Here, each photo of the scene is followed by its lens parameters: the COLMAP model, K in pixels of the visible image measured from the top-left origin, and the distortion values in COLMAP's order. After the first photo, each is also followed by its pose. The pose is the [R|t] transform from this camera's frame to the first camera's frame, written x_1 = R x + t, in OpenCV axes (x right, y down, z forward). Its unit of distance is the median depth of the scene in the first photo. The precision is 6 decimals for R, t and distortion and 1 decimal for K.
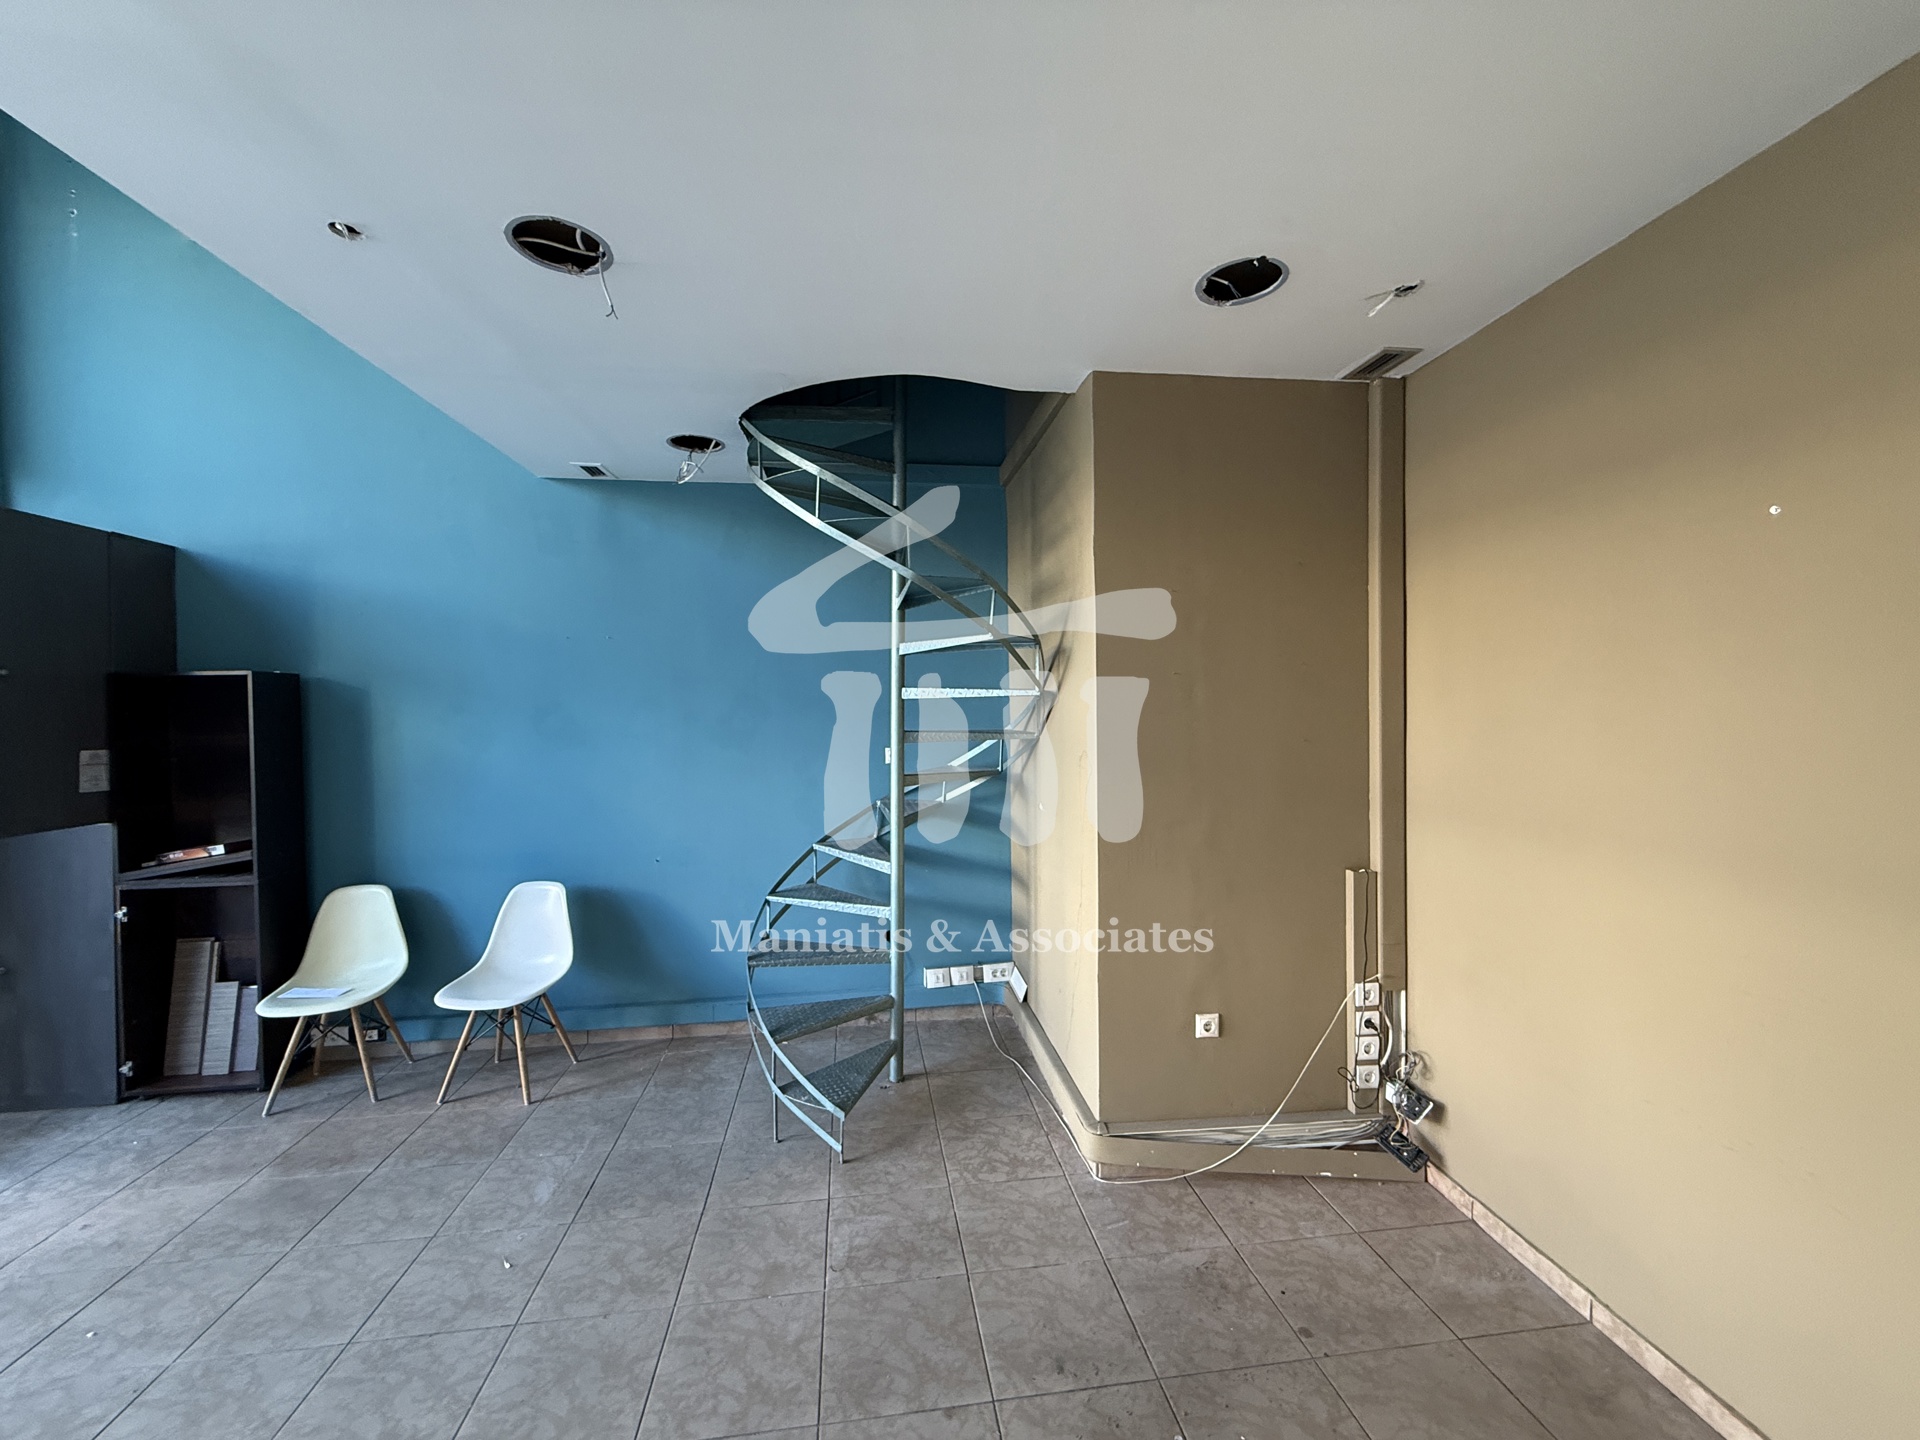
lens RADIAL K [[761.4, 0, 952.4], [0, 761.4, 719.7], [0, 0, 1]] dist [-0.000879, 0.000187]
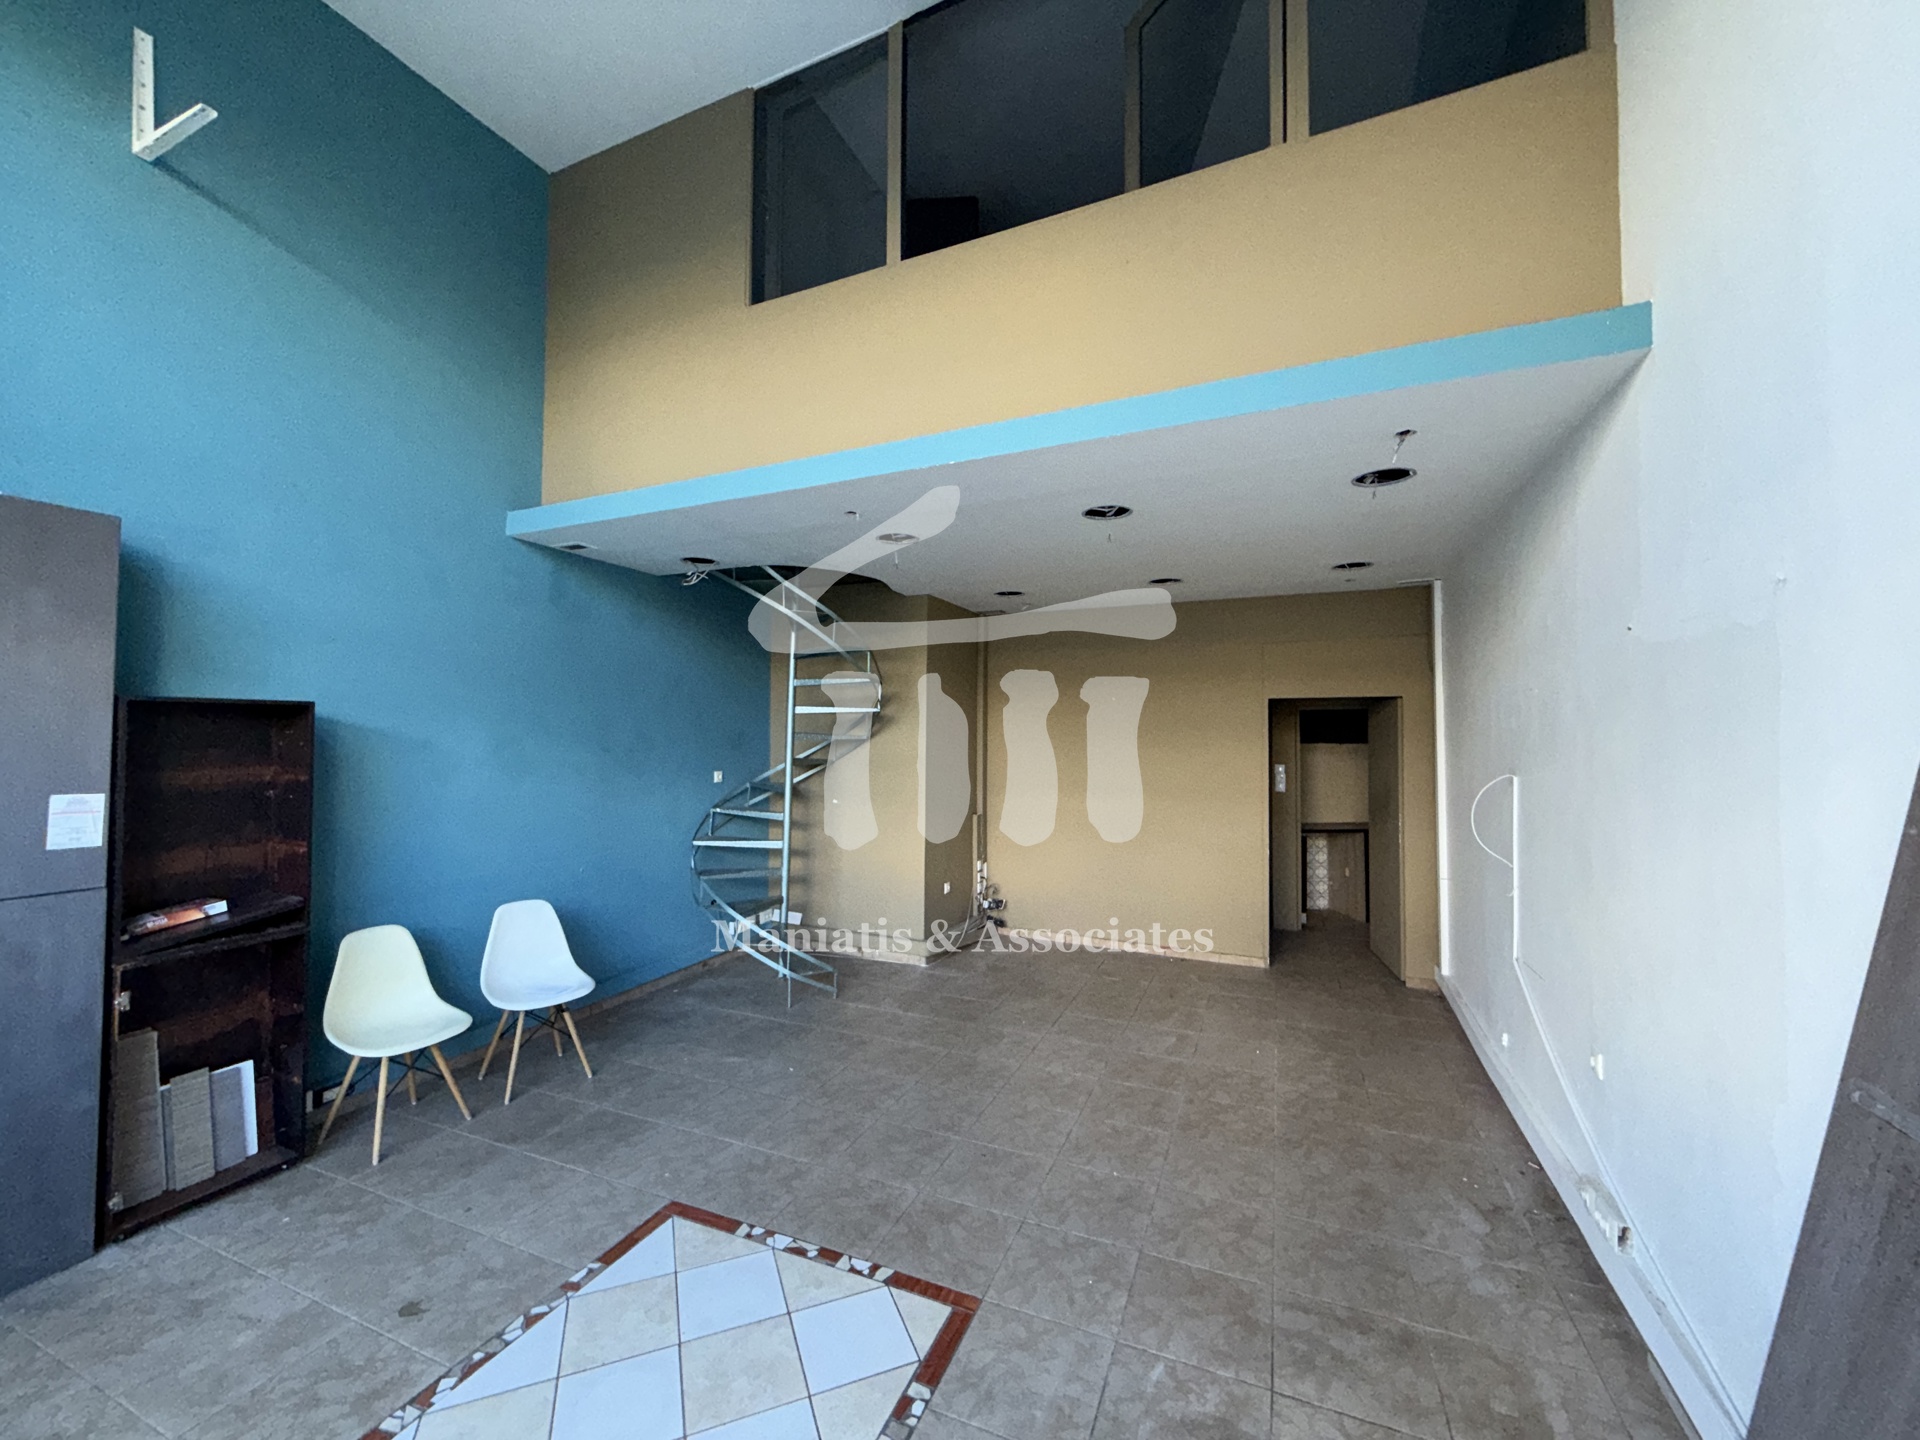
lens RADIAL K [[761.4, 0, 954.6], [0, 761.4, 719.8], [0, 0, 1]] dist [-0.000879, 0.000187]
pose [[0.510380, 0.035444, 0.859218, -1.354249], [-0.002375, 0.999205, -0.039807, -0.006404], [-0.859946, 0.018276, 0.510058, -0.151099]]
